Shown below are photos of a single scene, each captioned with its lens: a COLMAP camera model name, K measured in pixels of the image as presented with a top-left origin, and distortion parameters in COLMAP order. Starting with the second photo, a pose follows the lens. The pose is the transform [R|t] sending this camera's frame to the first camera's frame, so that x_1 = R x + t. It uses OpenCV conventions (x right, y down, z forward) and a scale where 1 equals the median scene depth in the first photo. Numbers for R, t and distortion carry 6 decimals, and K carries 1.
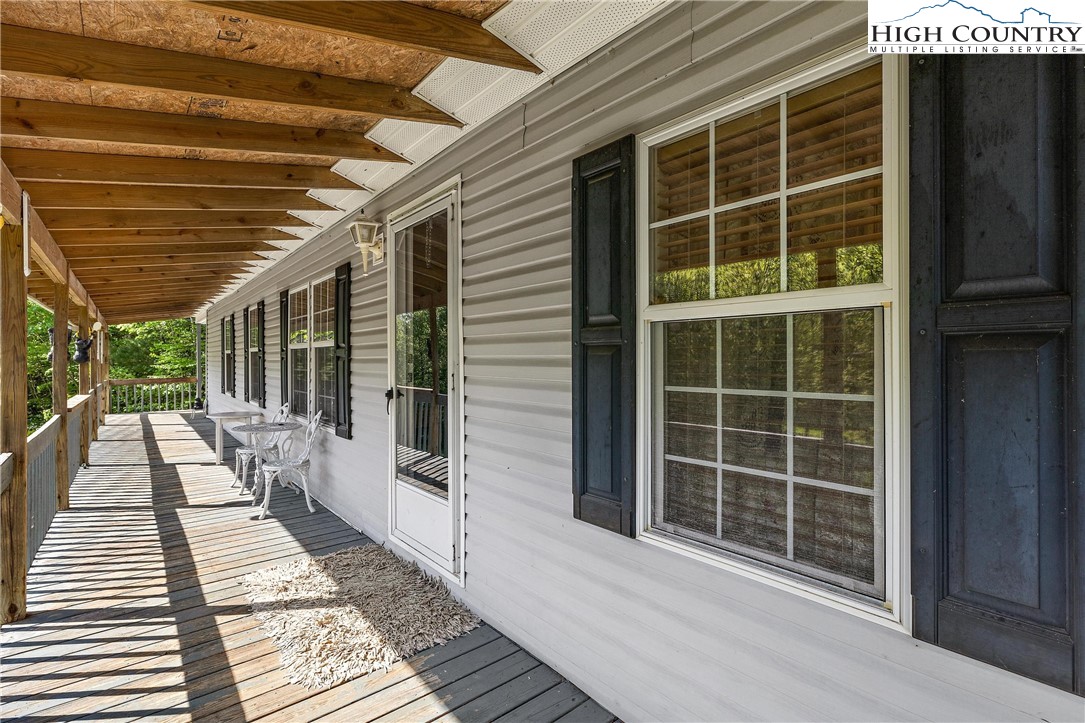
lens RADIAL K [[511.5, 0, 545.2], [0, 511.5, 358.9], [0, 0, 1]] dist [-0.009807, 0.003743]
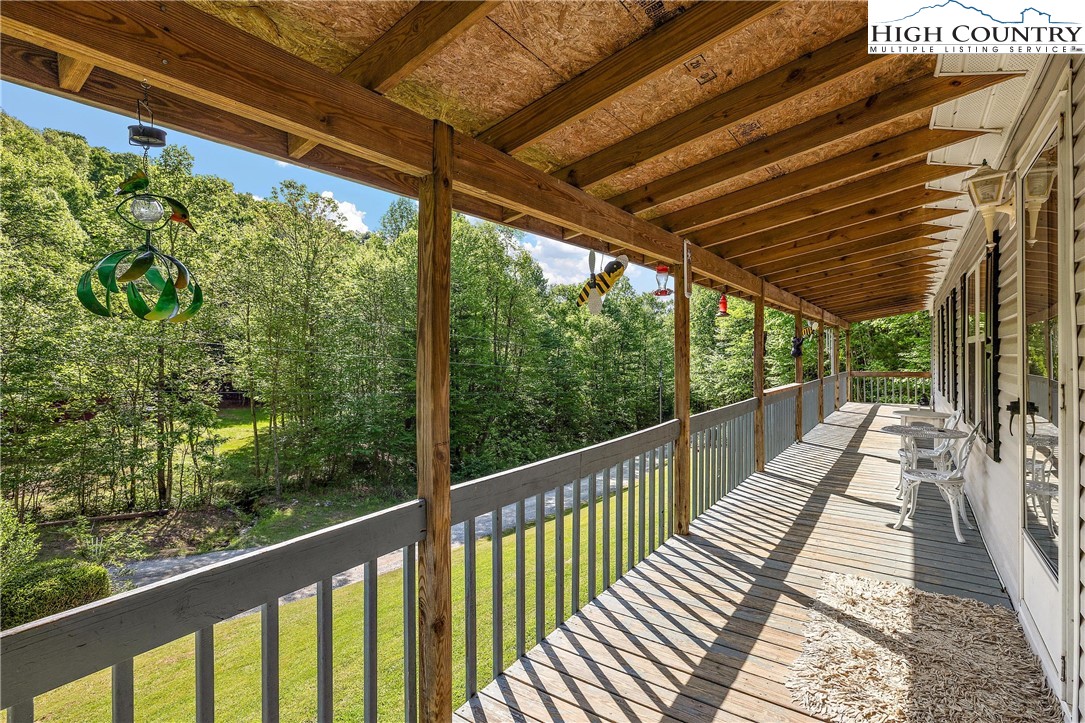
lens RADIAL K [[511.5, 0, 545.1], [0, 511.5, 357.5], [0, 0, 1]] dist [-0.009807, 0.003743]
pose [[0.260850, 0.010741, -0.965320, 0.231300], [-0.000297, 0.999939, 0.011046, -0.008591], [0.965379, -0.002594, 0.260838, 0.203688]]
